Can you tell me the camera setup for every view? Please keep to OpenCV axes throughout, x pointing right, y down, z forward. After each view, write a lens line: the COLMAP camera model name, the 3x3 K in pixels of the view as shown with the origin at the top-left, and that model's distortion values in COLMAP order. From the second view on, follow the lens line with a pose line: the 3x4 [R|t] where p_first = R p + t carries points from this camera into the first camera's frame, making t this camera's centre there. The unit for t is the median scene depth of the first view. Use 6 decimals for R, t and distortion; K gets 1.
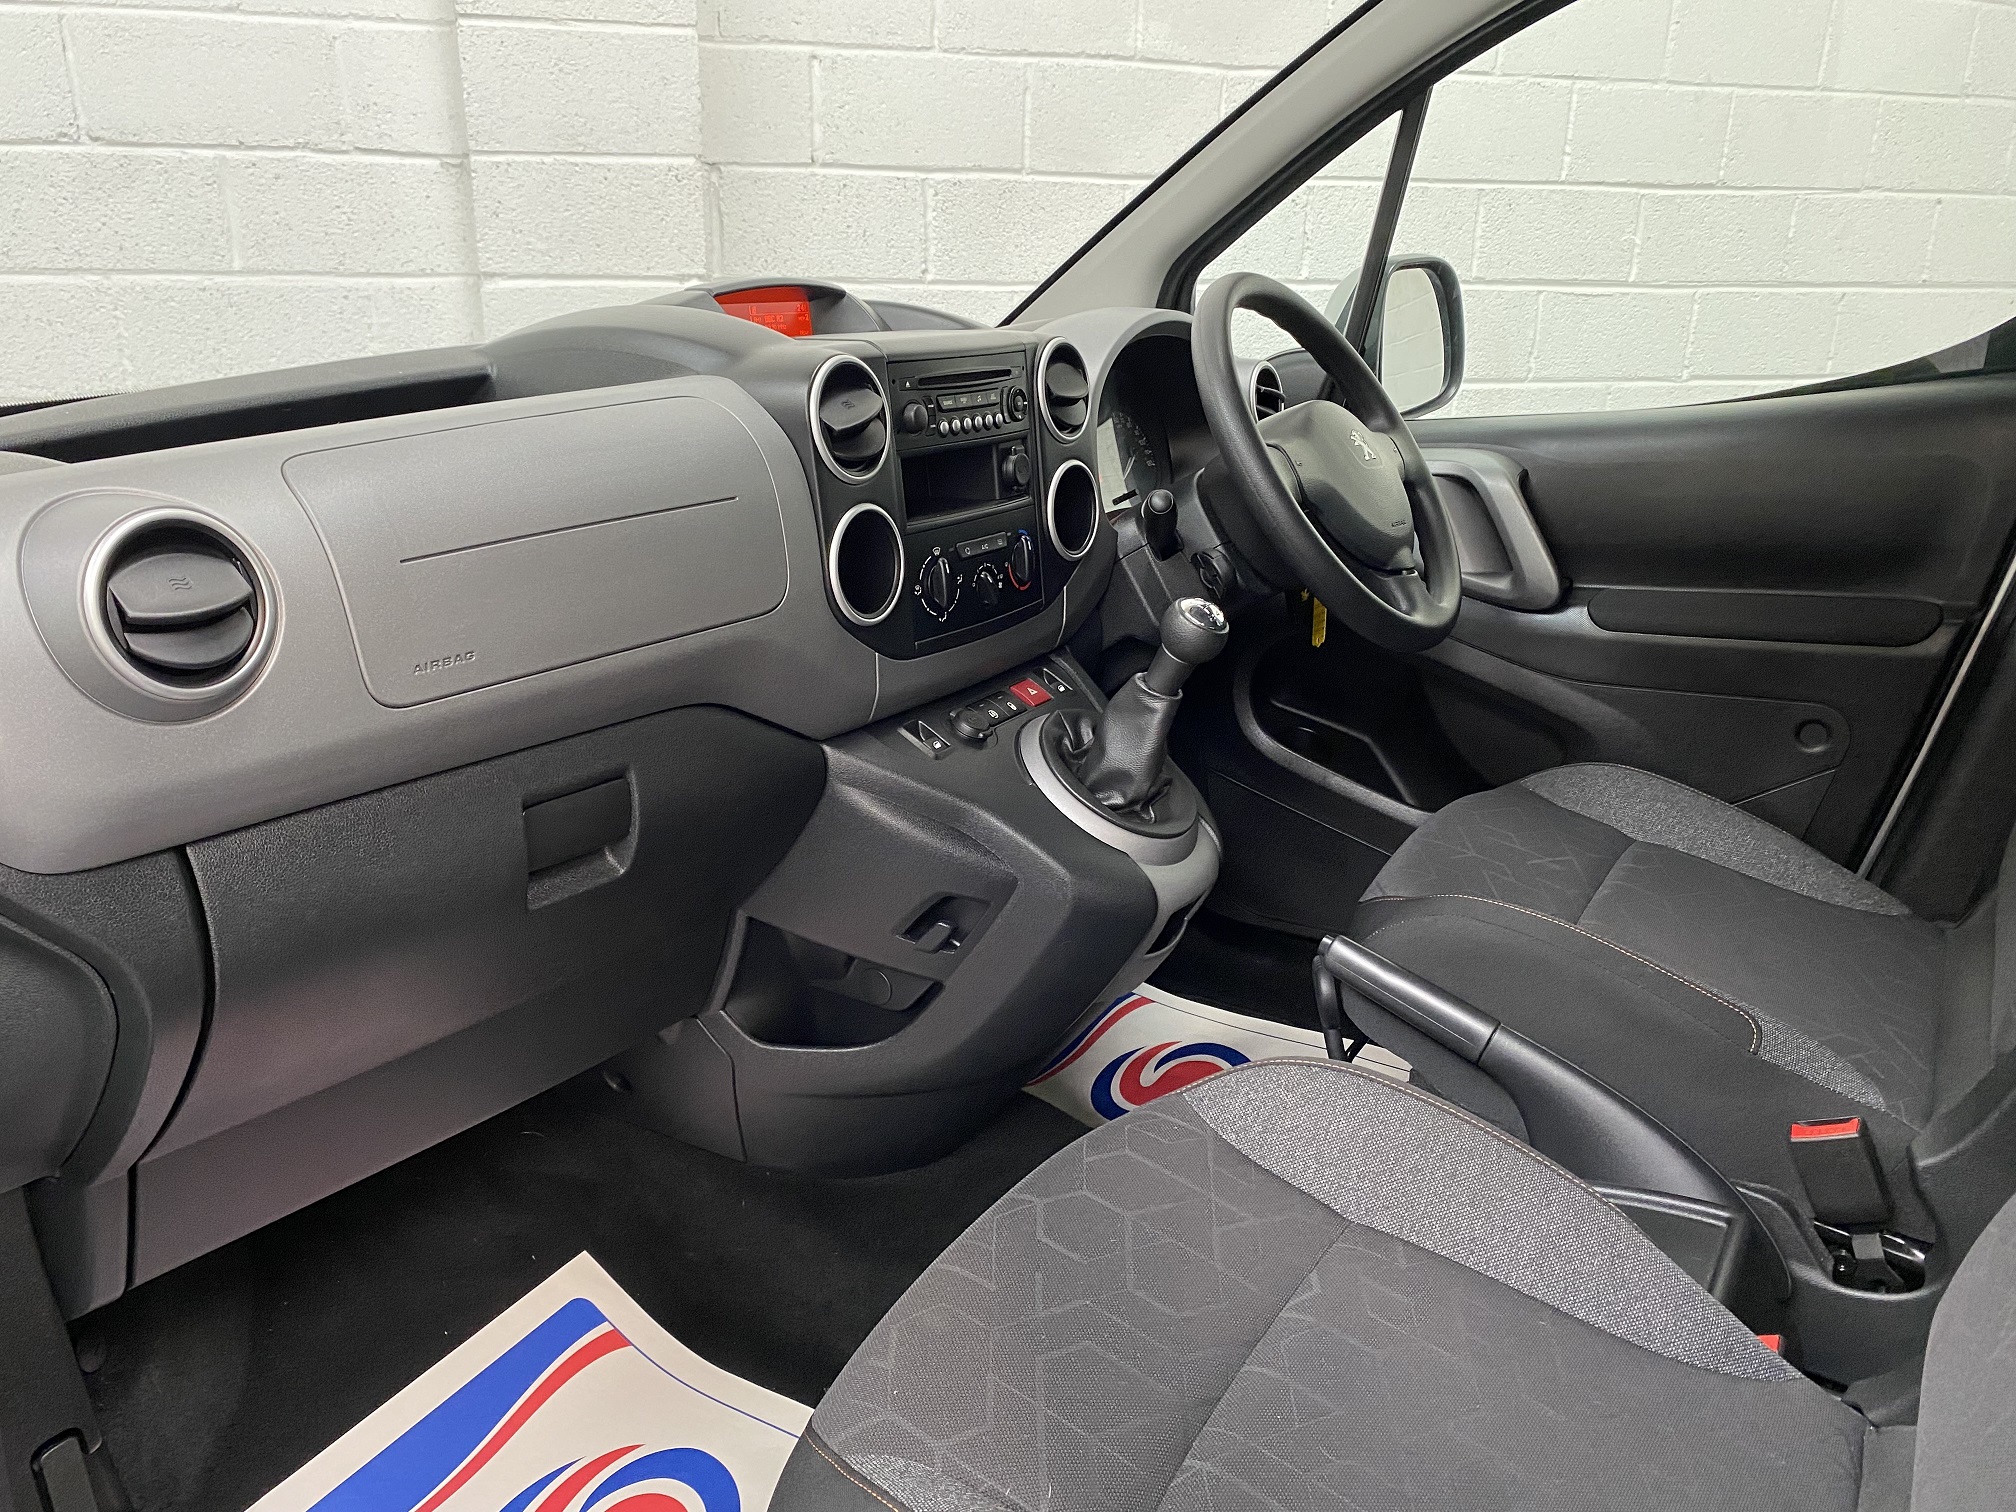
lens RADIAL K [[1554.7, 0, 982.6], [0, 1554.7, 764.6], [0, 0, 1]] dist [0.027571, -0.010175]
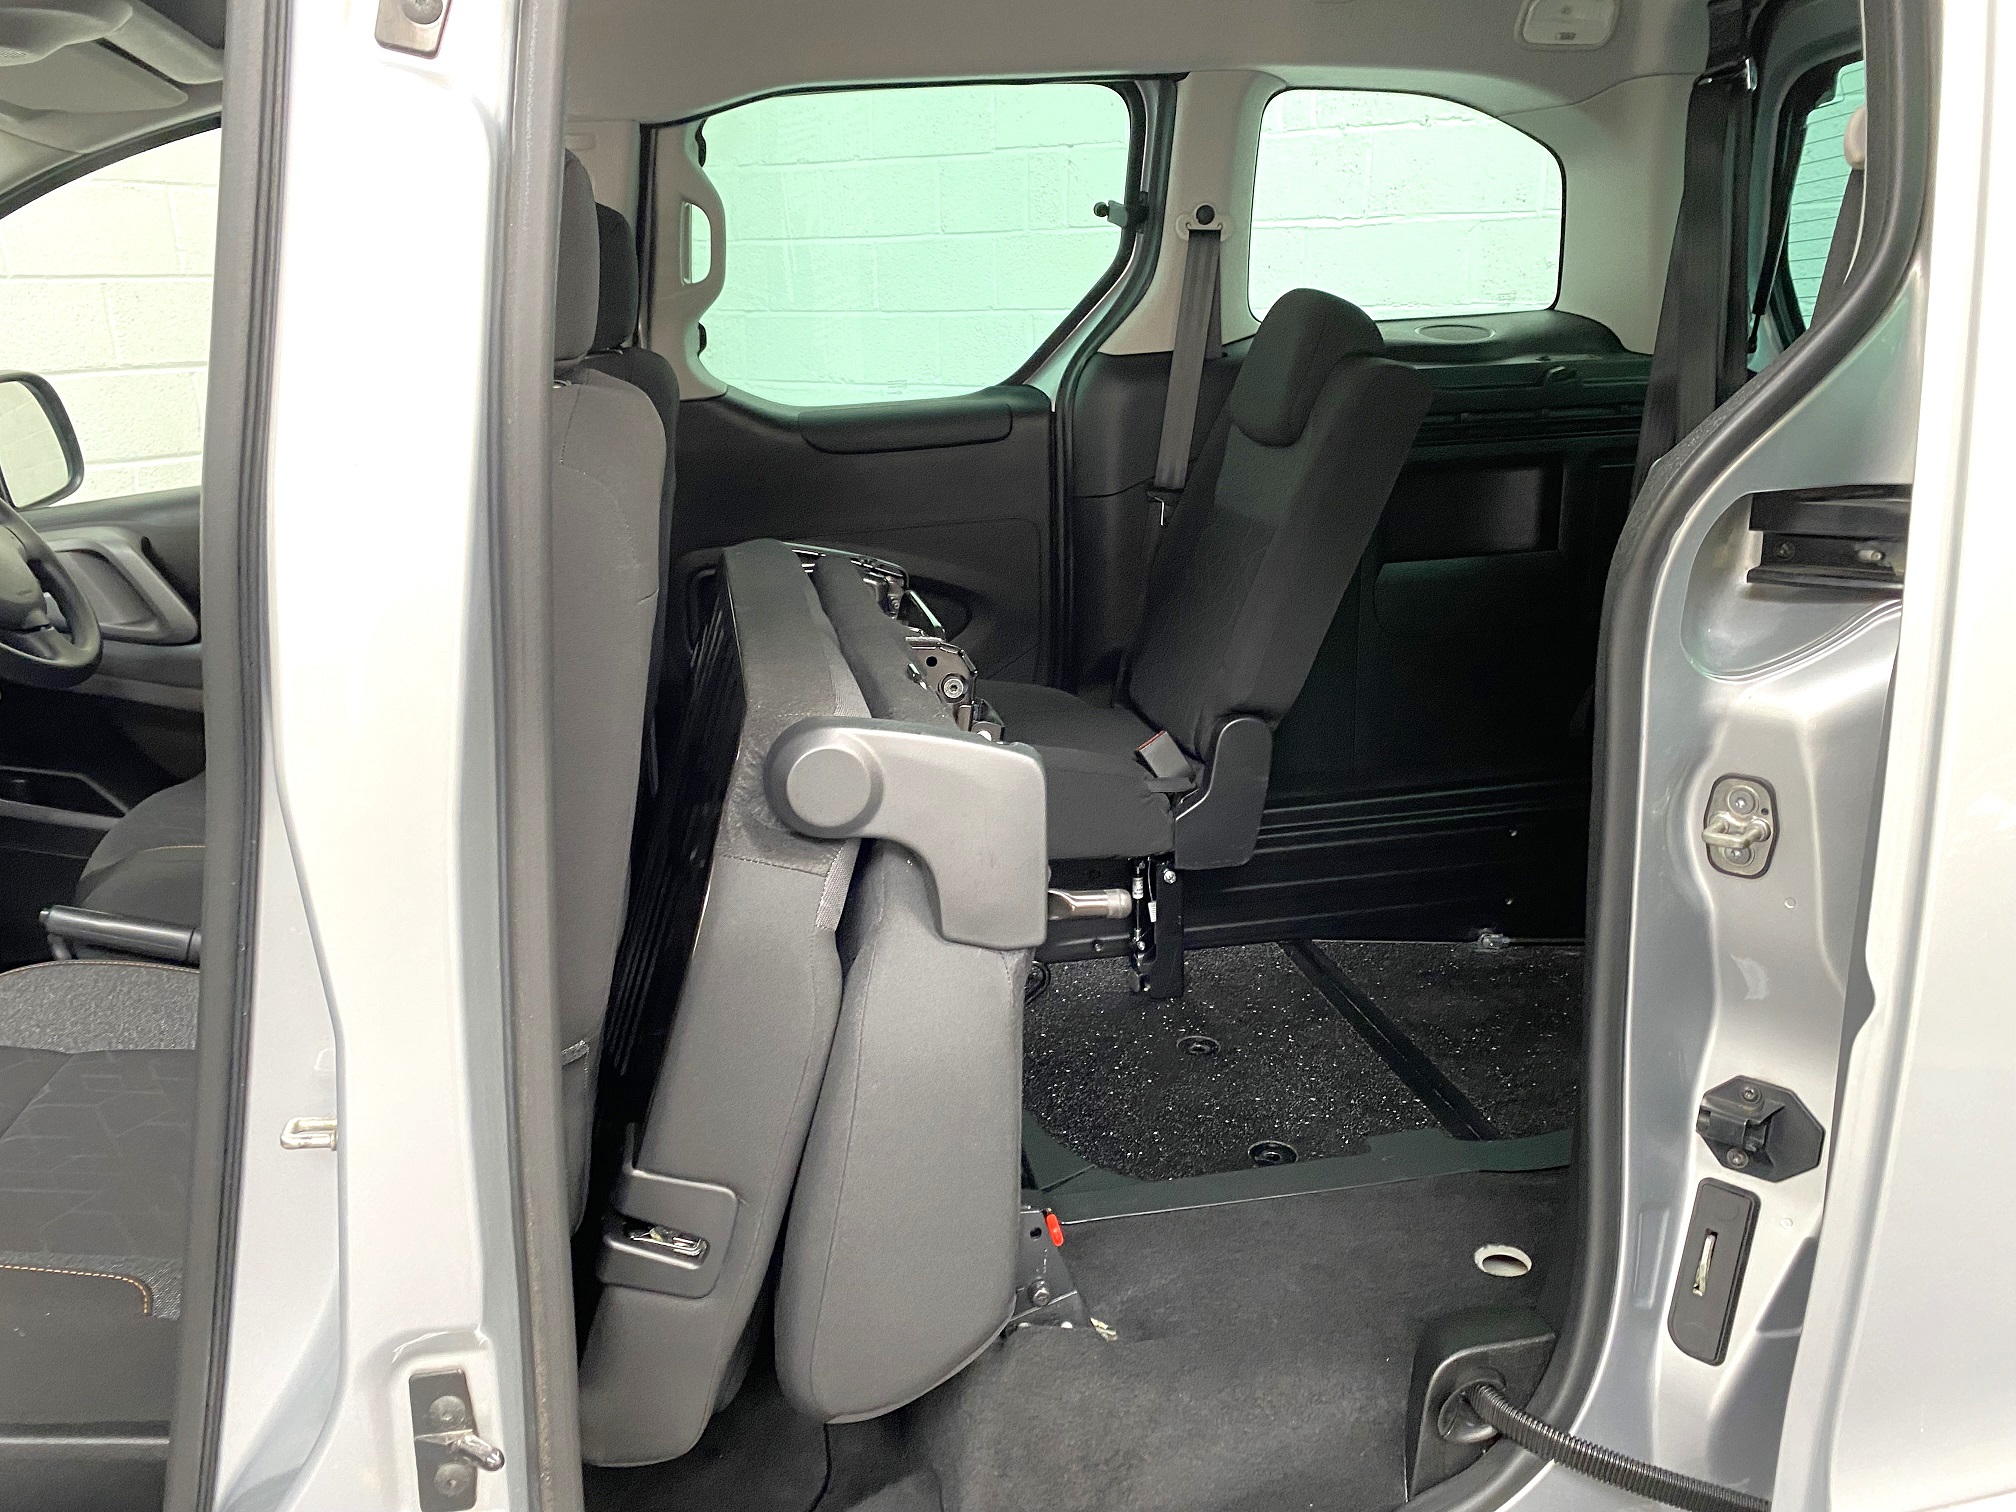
lens RADIAL K [[1558.5, 0, 1008.0], [0, 1558.5, 756.0], [0, 0, 1]] dist [0.012084, -0.001535]
pose [[0.724098, -0.229913, 0.650247, -0.013113], [0.252236, 0.965767, 0.060590, 0.090273], [-0.641918, 0.120143, 0.757303, -0.426265]]
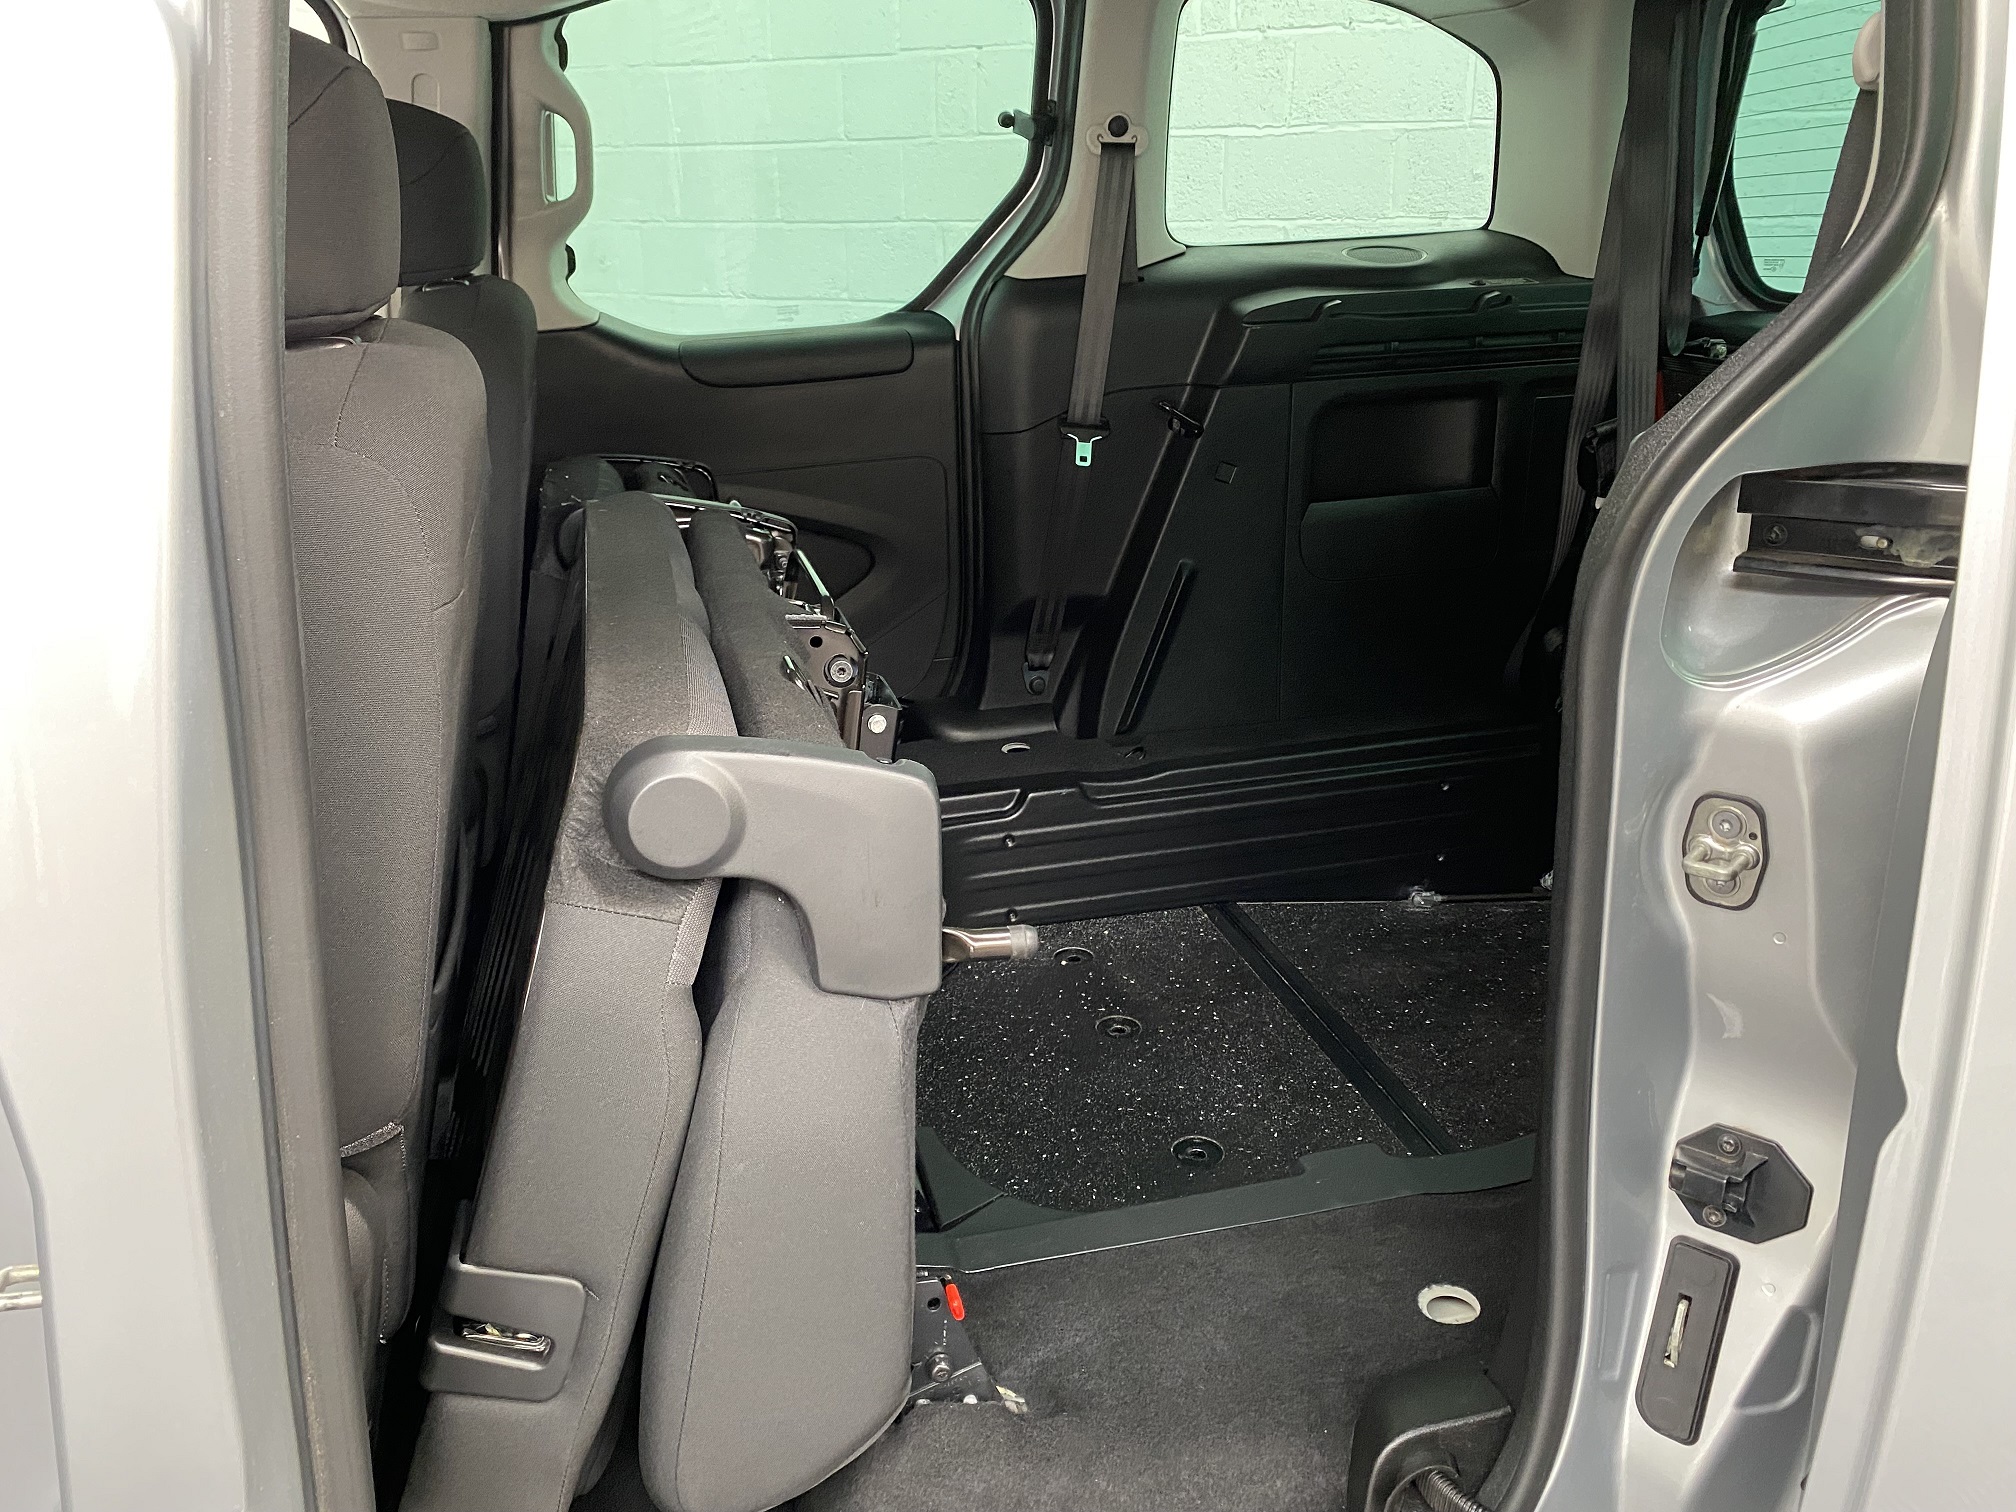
lens RADIAL K [[1556.9, 0, 1006.5], [0, 1556.9, 740.6], [0, 0, 1]] dist [0.009981, 0.005565]
pose [[0.689122, -0.270598, 0.672226, 0.070906], [0.260997, 0.958087, 0.118112, 0.060178], [-0.676012, 0.094055, 0.730864, -0.369064]]
